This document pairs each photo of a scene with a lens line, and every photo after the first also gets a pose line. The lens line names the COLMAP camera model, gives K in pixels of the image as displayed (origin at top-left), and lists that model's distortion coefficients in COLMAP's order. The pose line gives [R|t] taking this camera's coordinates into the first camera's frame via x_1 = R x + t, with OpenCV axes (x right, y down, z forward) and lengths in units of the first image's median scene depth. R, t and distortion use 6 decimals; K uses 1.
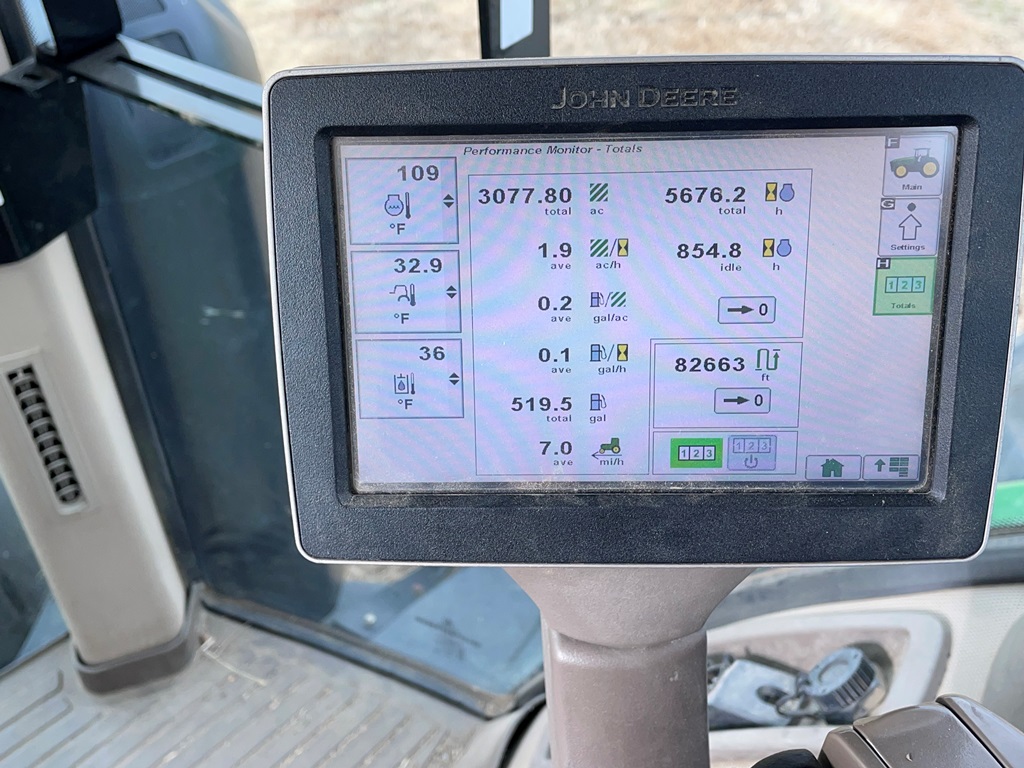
lens RADIAL K [[1084.5, 0, 491.4], [0, 1084.5, 381.4], [0, 0, 1]] dist [0.022665, 0.014442]
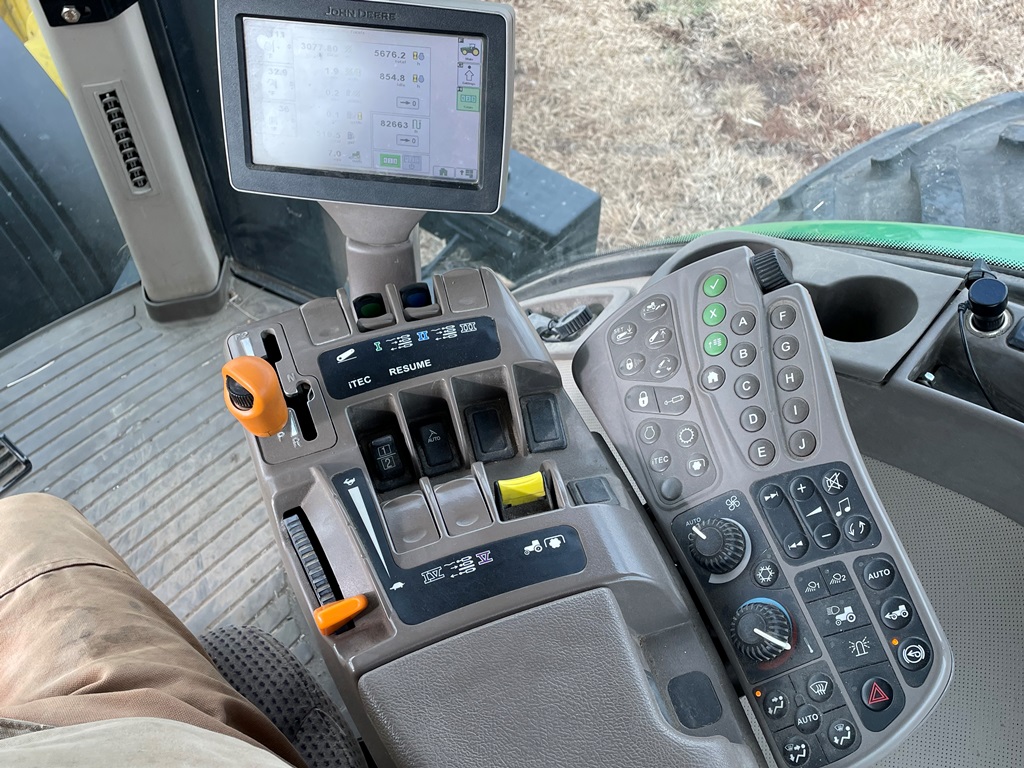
lens RADIAL K [[1053.0, 0, 512.0], [0, 1053.0, 384.0], [0, 0, 1]] dist [0.124115, -0.178988]
pose [[0.995195, 0.095040, -0.023537, 0.202278], [-0.087312, 0.970225, 0.225921, -0.003873], [0.044307, -0.222781, 0.973861, -0.521582]]
